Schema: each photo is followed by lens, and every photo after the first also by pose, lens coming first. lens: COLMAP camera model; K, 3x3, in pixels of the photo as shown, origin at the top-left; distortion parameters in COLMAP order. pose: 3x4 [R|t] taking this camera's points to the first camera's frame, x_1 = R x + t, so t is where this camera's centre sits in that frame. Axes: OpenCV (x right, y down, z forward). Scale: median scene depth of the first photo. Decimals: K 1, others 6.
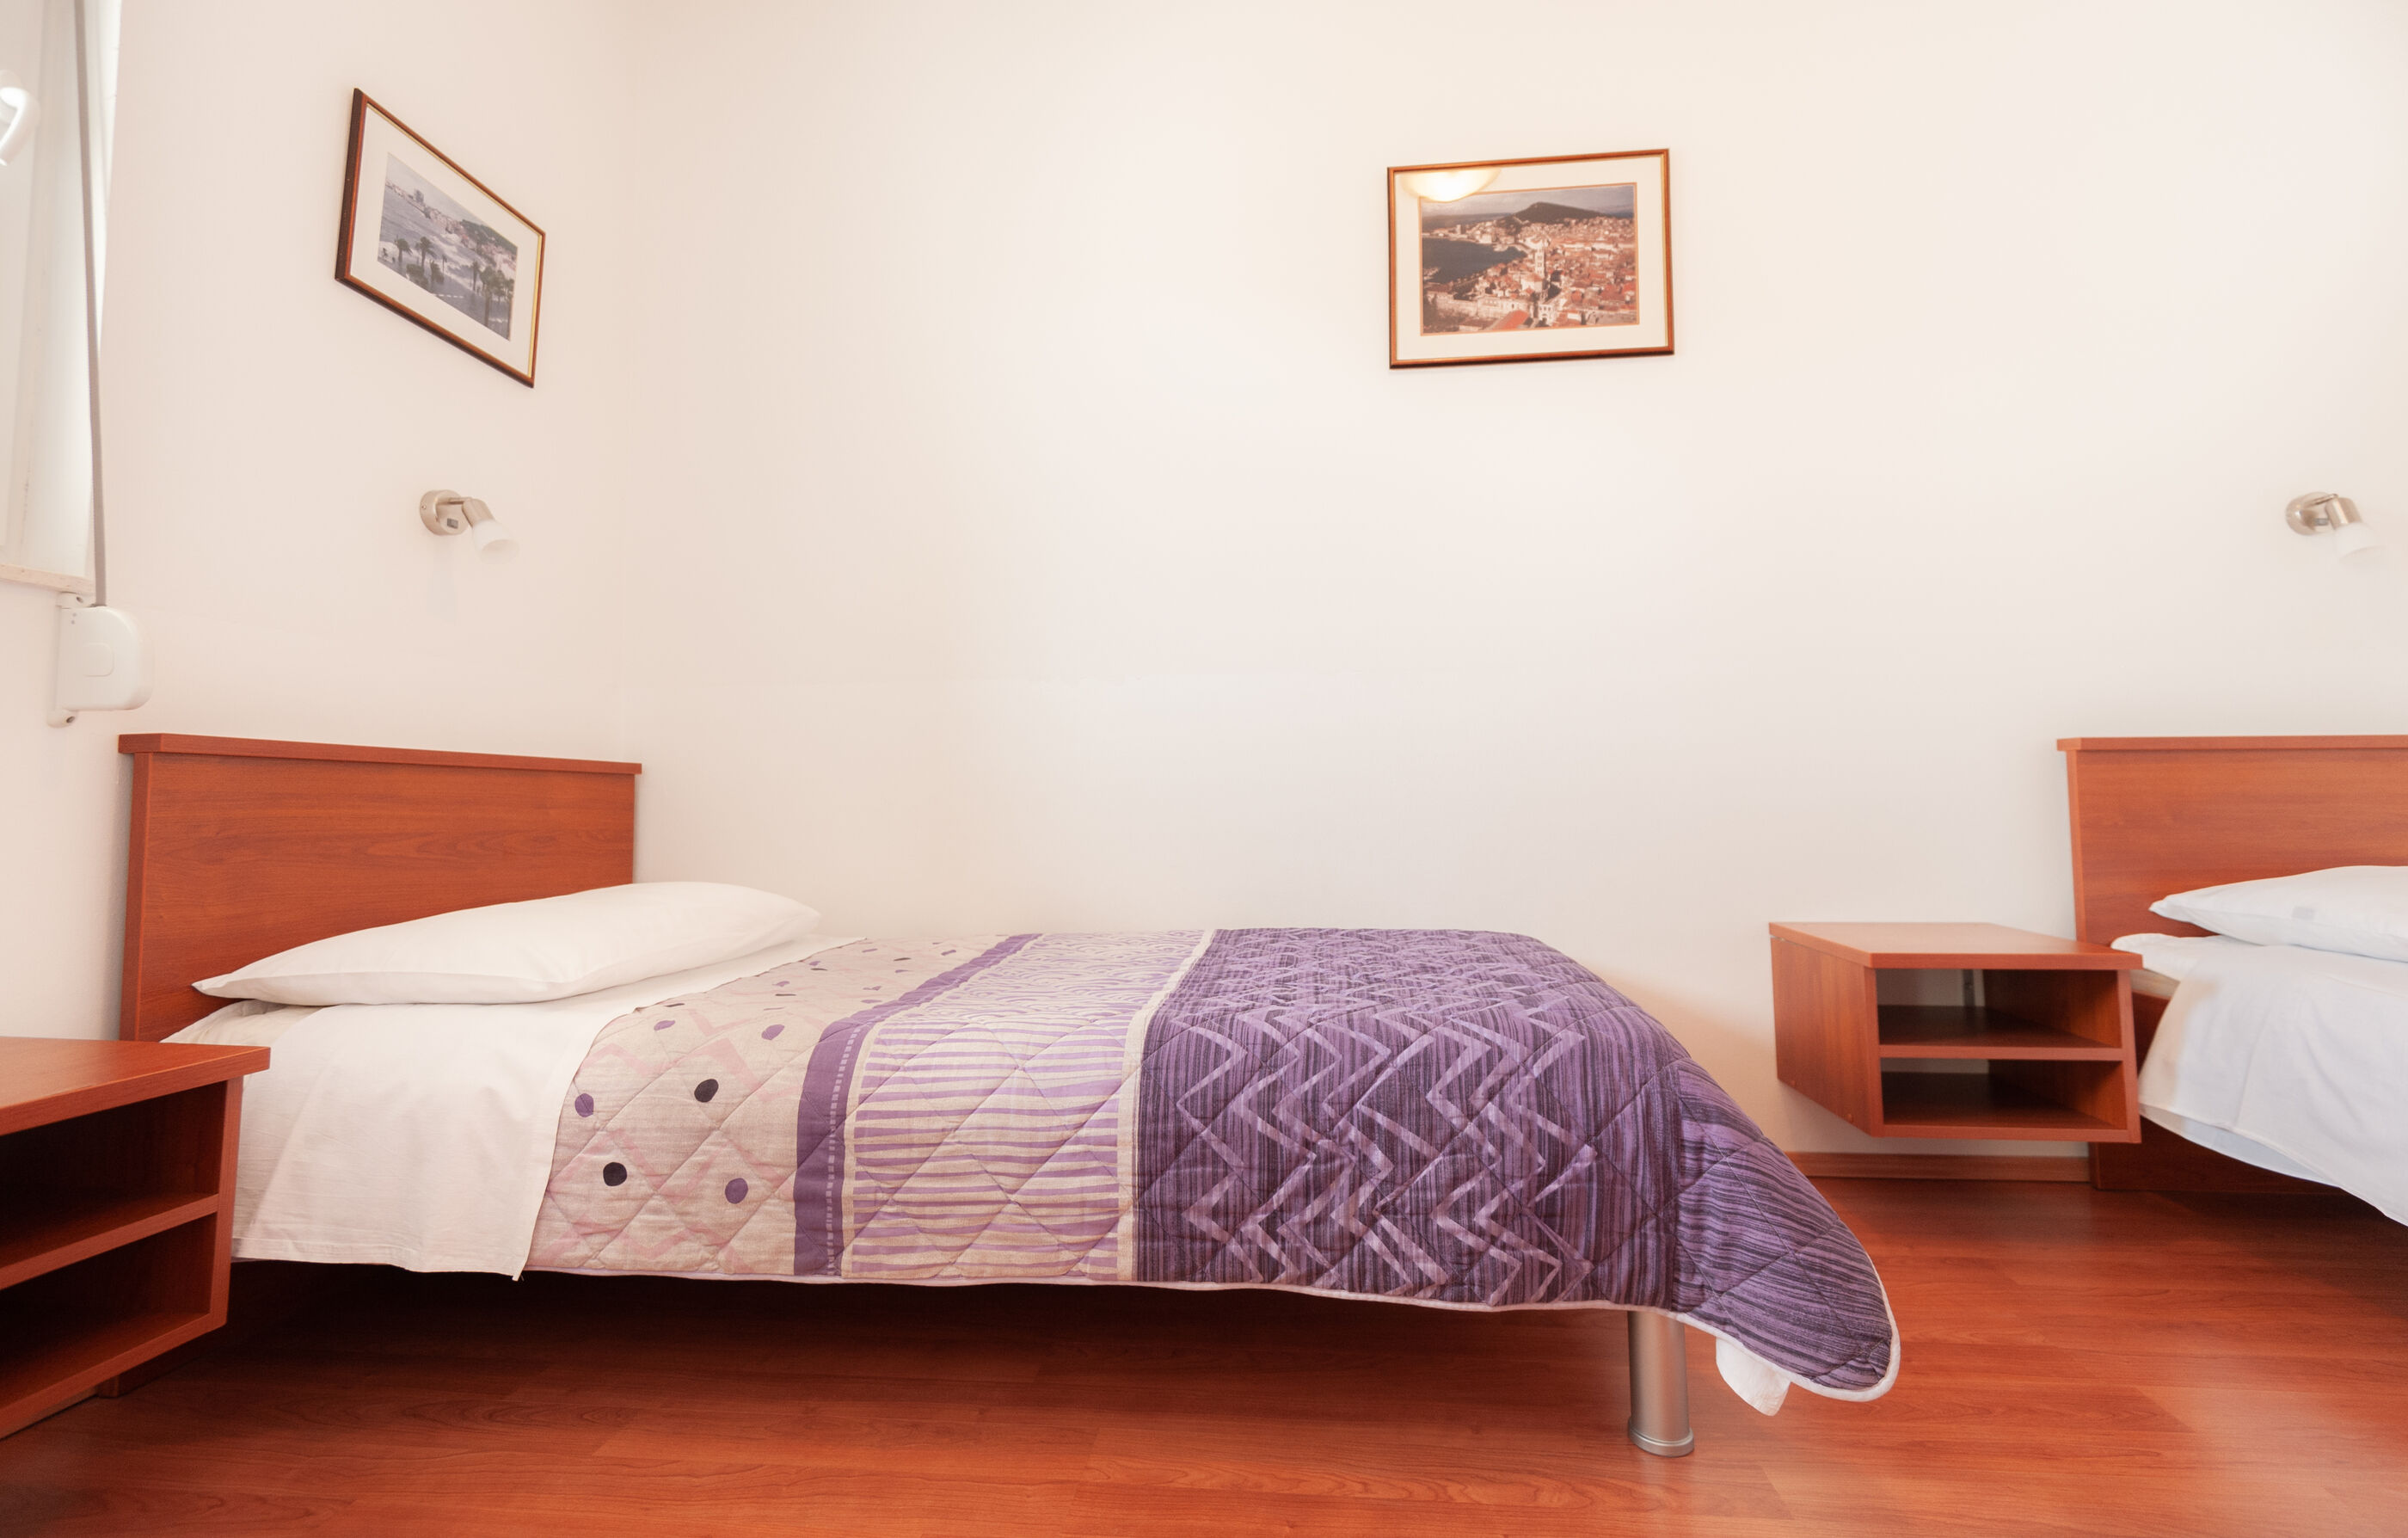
lens RADIAL K [[1026.2, 0, 1227.8], [0, 1026.2, 761.3], [0, 0, 1]] dist [0.010514, -0.000036]
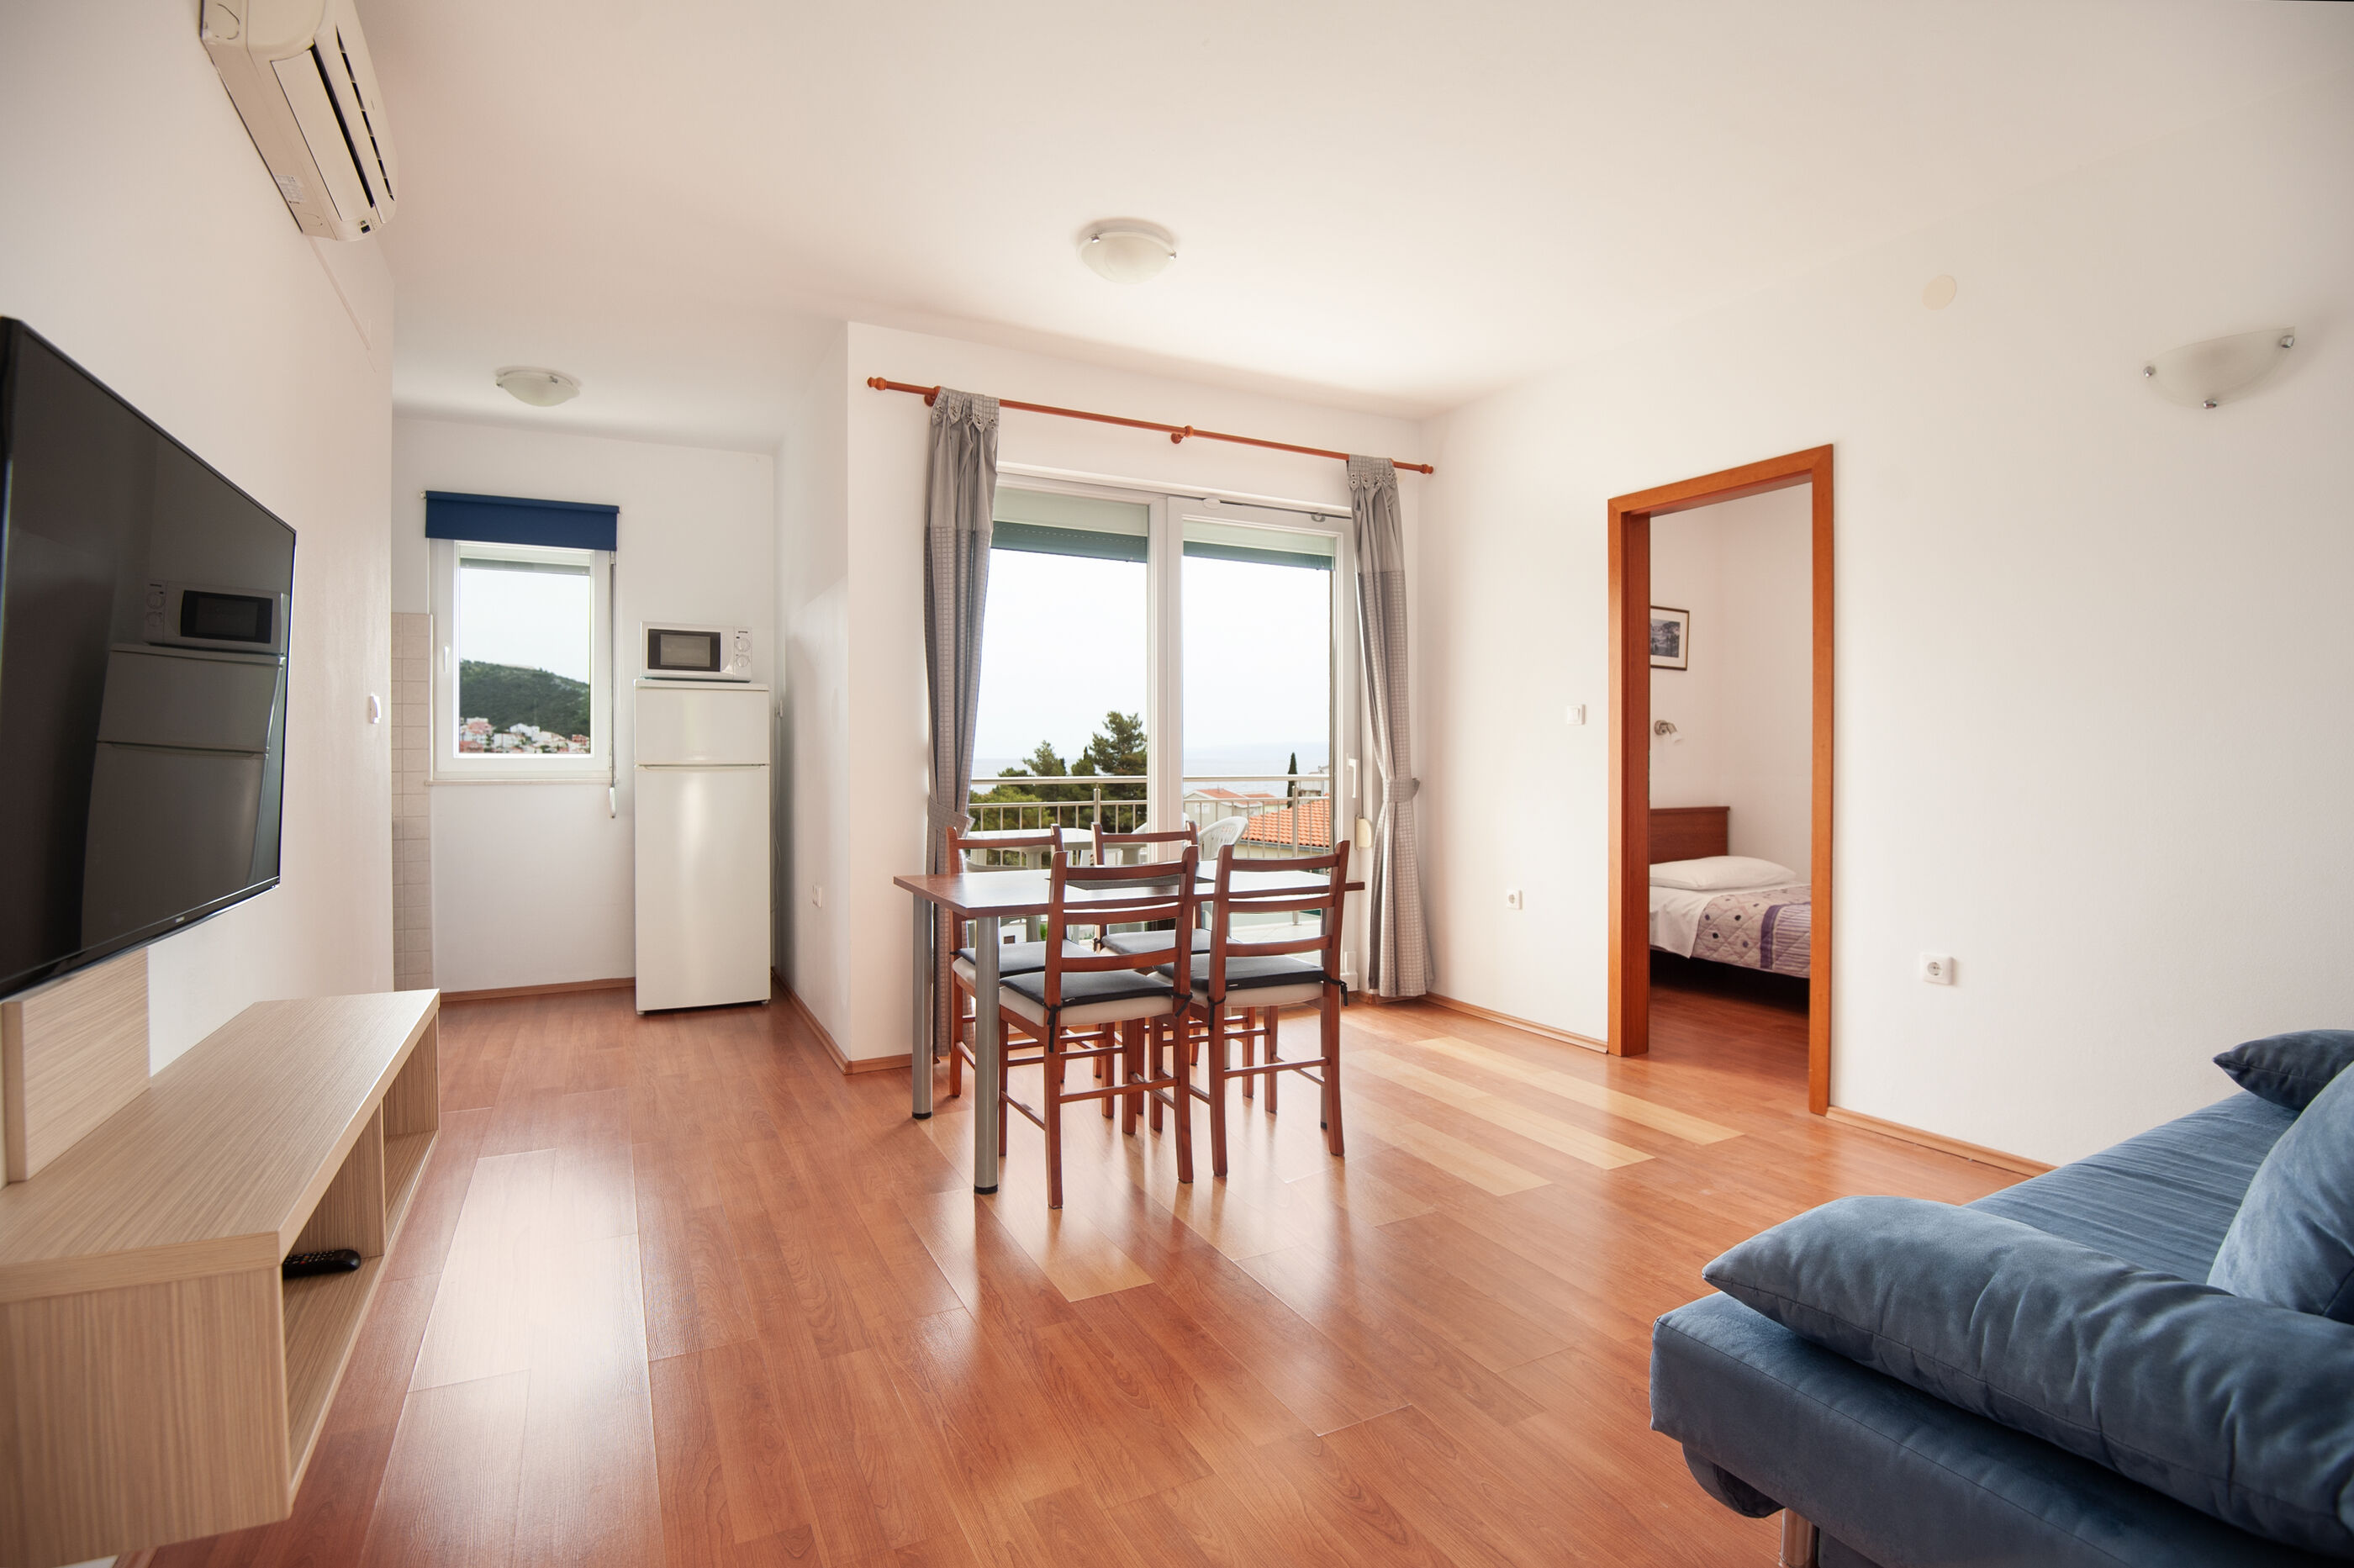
lens RADIAL K [[1117.2, 0, 1222.3], [0, 1117.2, 753.4], [0, 0, 1]] dist [0.030302, -0.014833]
pose [[0.557427, -0.001170, -0.830225, 1.811652], [0.039762, 0.998889, 0.025289, -0.443371], [0.829273, -0.047108, 0.556854, -2.750208]]
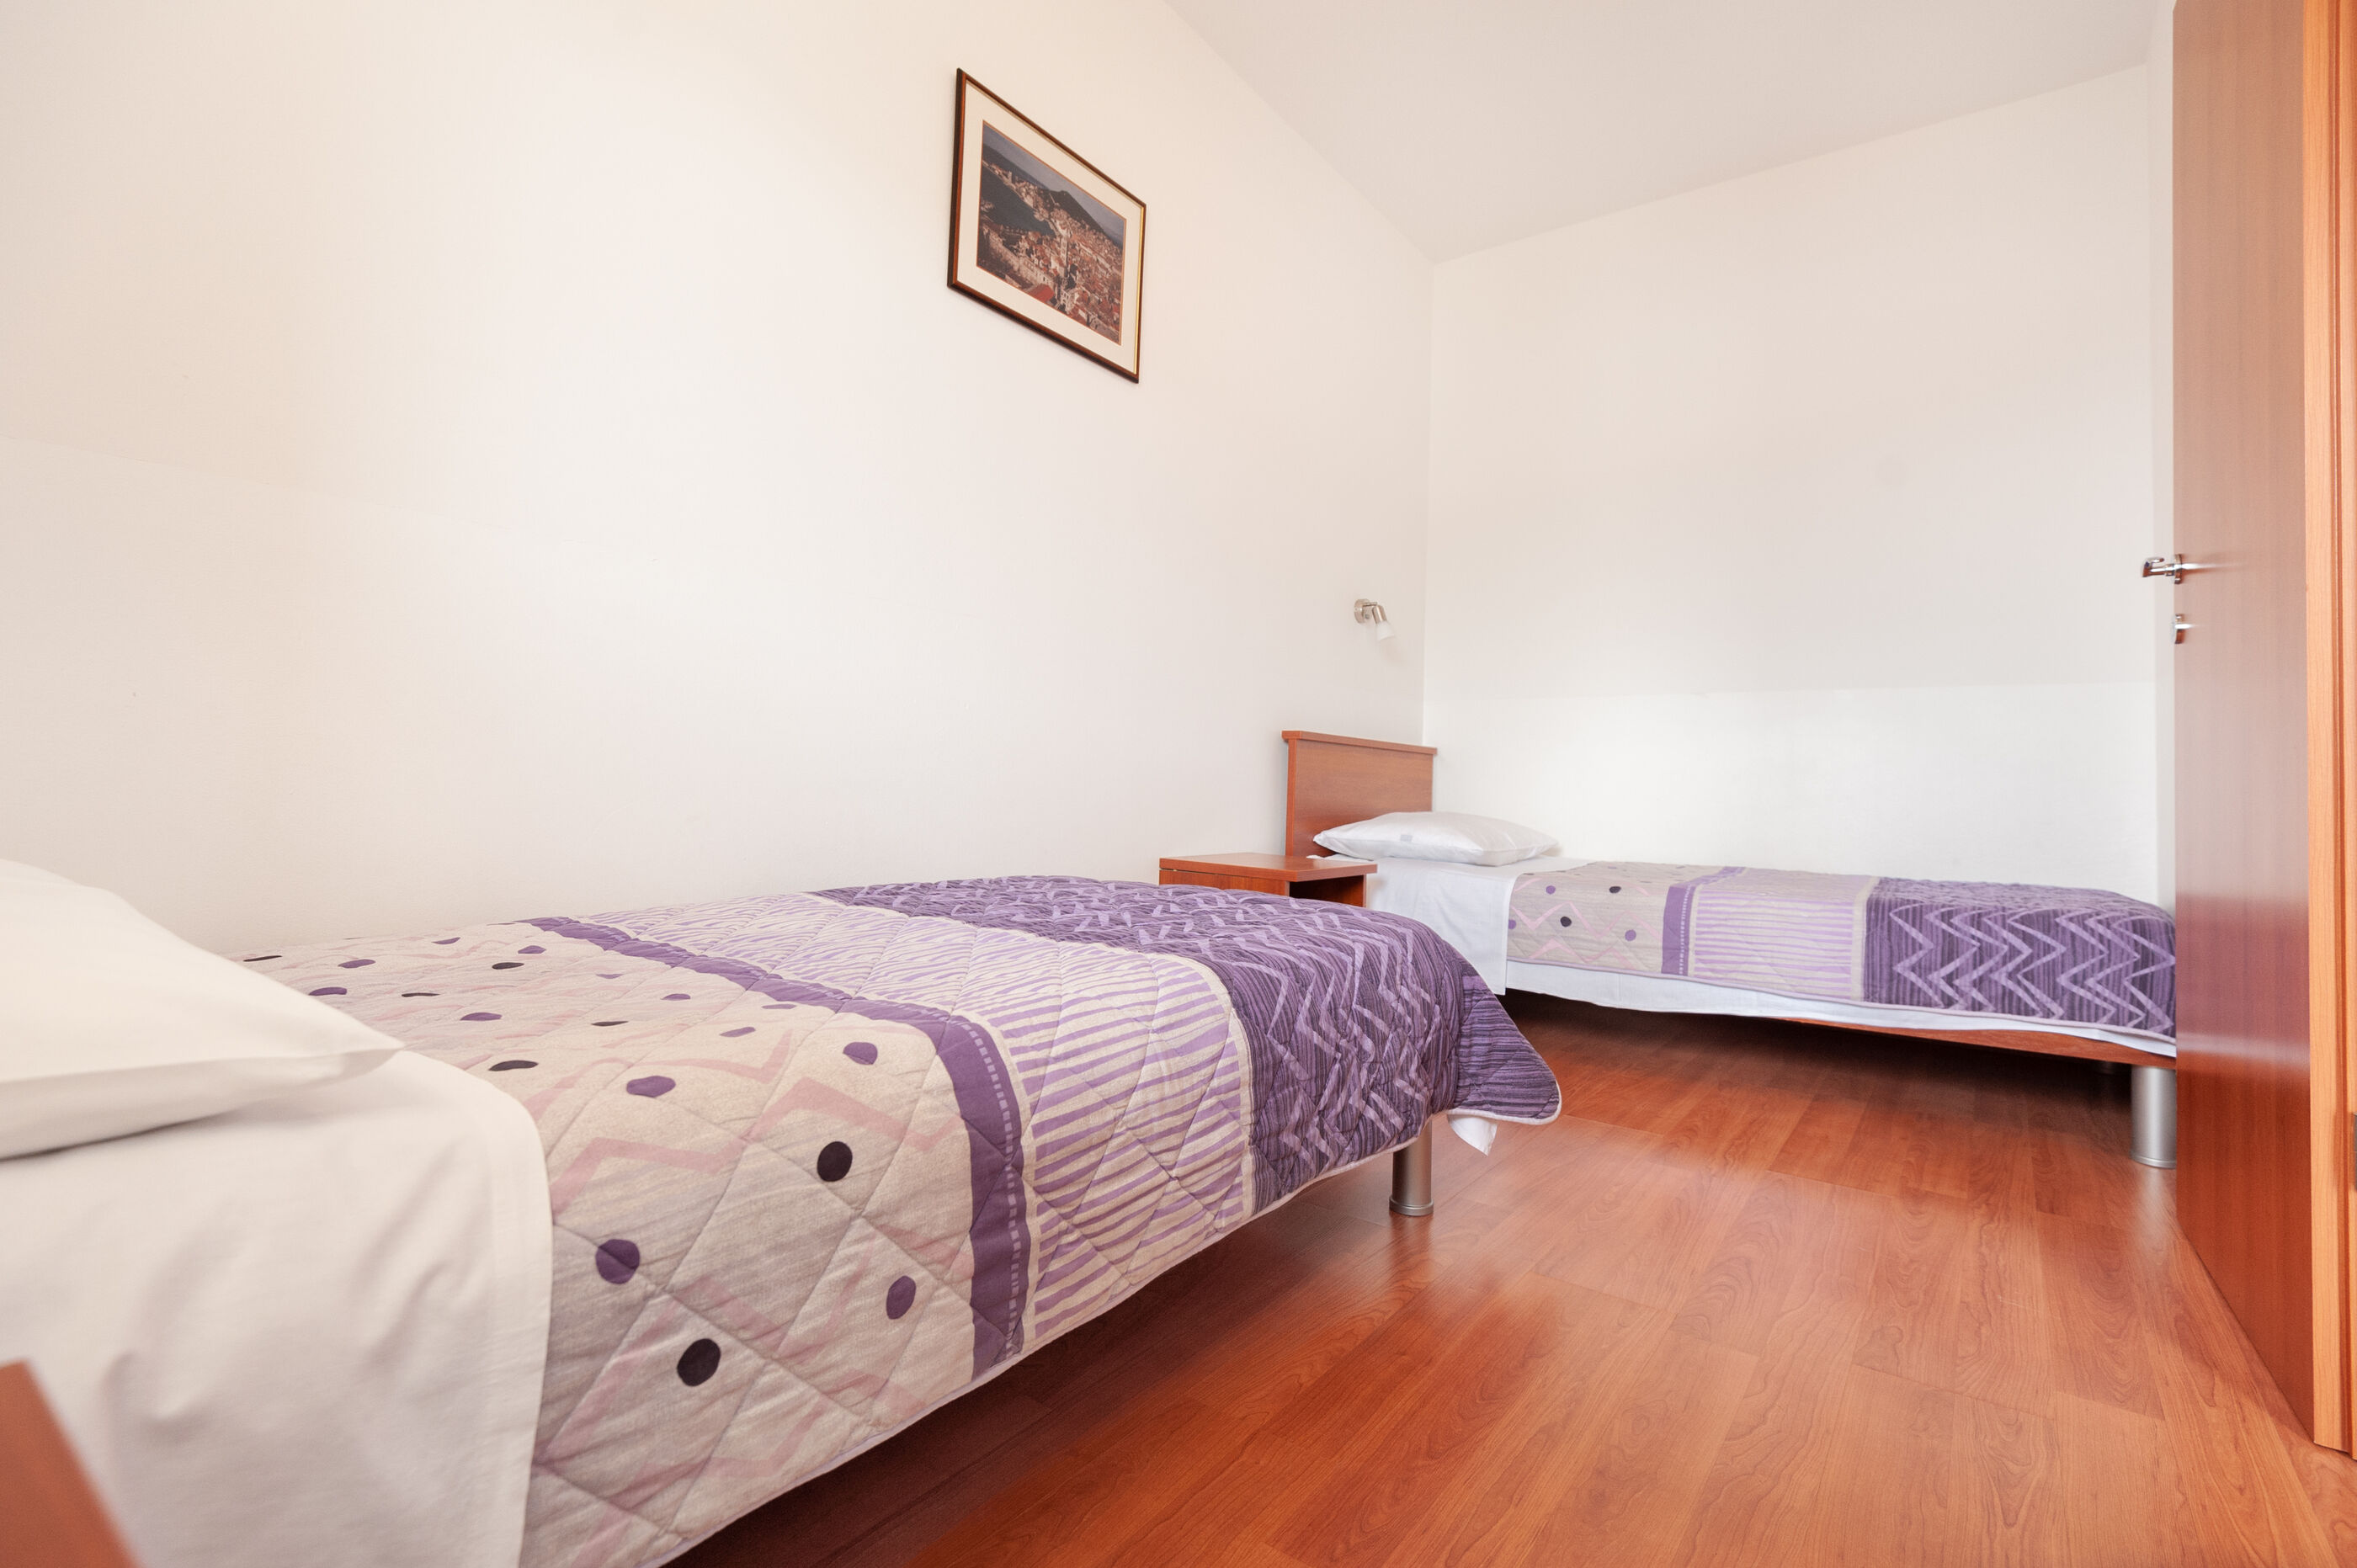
lens RADIAL K [[1037.0, 0, 1182.1], [0, 1037.0, 775.0], [0, 0, 1]] dist [0.003777, -0.004635]
pose [[0.528870, 0.033774, 0.848030, -0.921623], [-0.071276, 0.997445, 0.004727, 0.076163], [-0.845704, -0.062944, 0.529927, 0.519695]]
